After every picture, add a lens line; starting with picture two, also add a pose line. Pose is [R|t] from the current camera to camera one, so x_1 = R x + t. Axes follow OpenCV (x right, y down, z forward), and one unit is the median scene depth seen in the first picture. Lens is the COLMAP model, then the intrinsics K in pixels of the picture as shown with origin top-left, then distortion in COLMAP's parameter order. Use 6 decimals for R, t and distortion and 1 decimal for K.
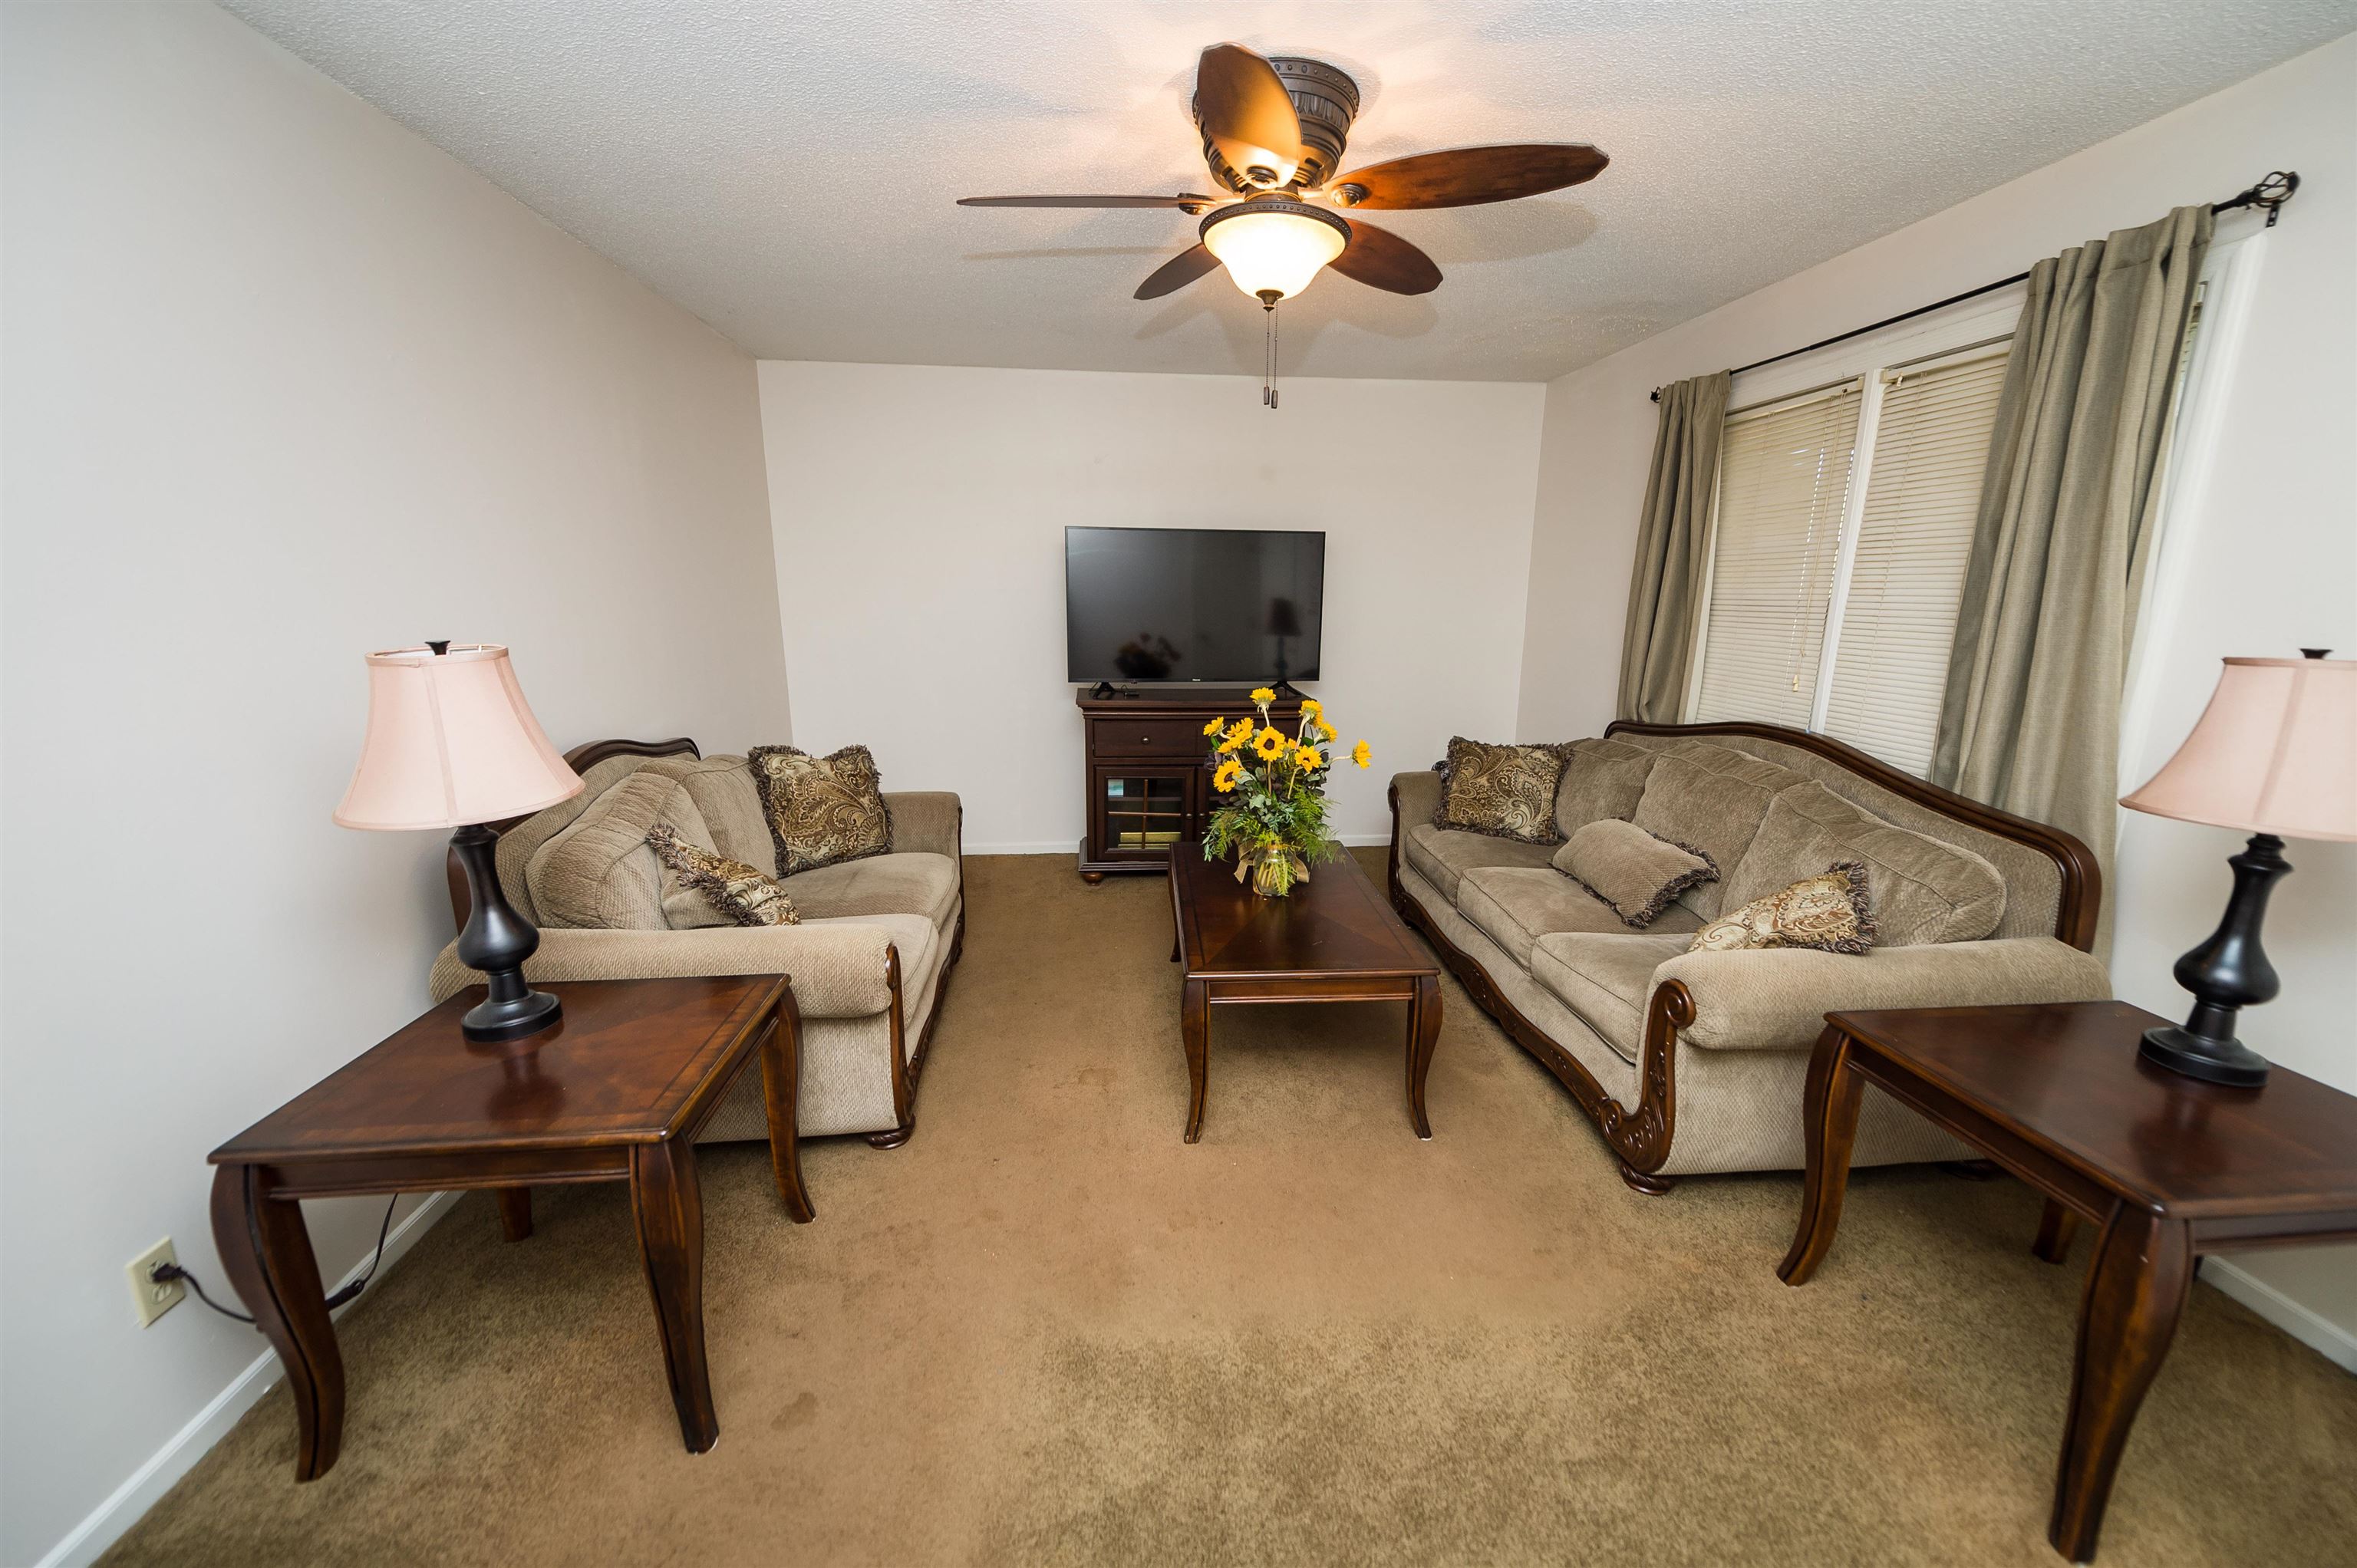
lens RADIAL K [[927.5, 0, 1174.2], [0, 927.5, 791.0], [0, 0, 1]] dist [0.009306, -0.003042]
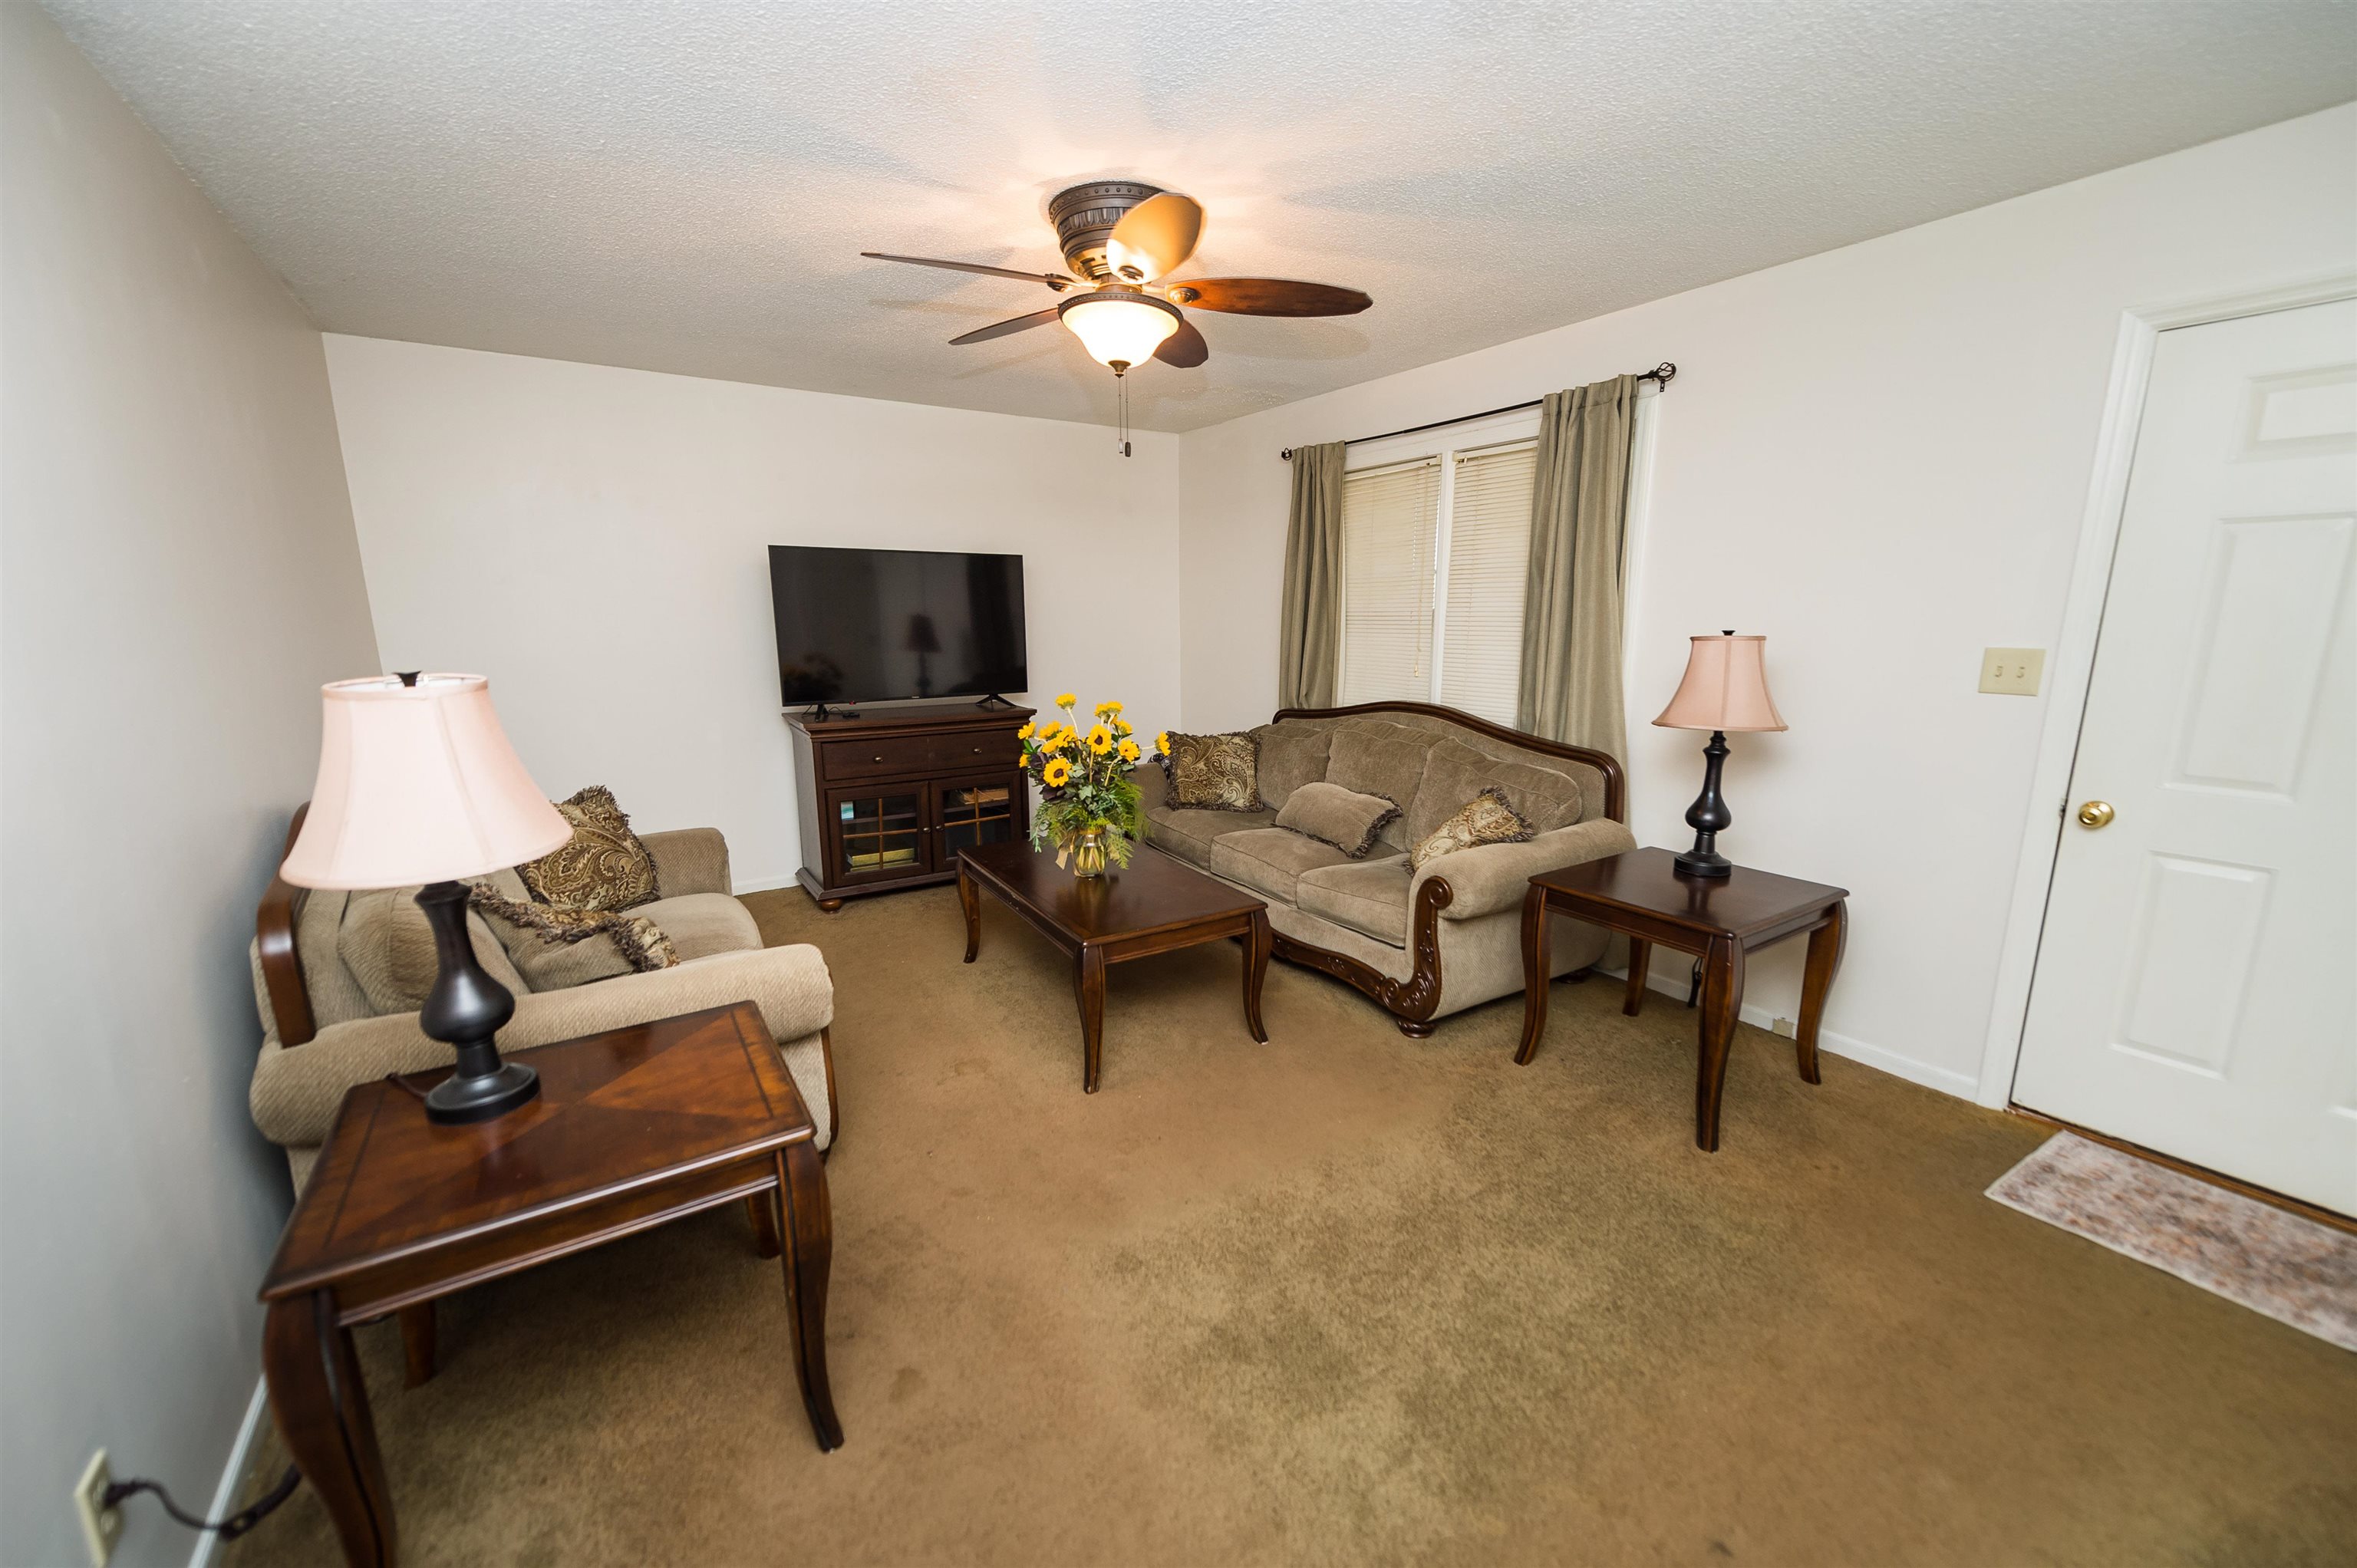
lens RADIAL K [[927.5, 0, 1184.0], [0, 927.5, 792.5], [0, 0, 1]] dist [0.009306, -0.003042]
pose [[0.882022, -0.102885, 0.459839, -0.430256], [0.112315, 0.993649, 0.006889, 0.022691], [-0.457627, 0.045571, 0.887976, -0.086886]]
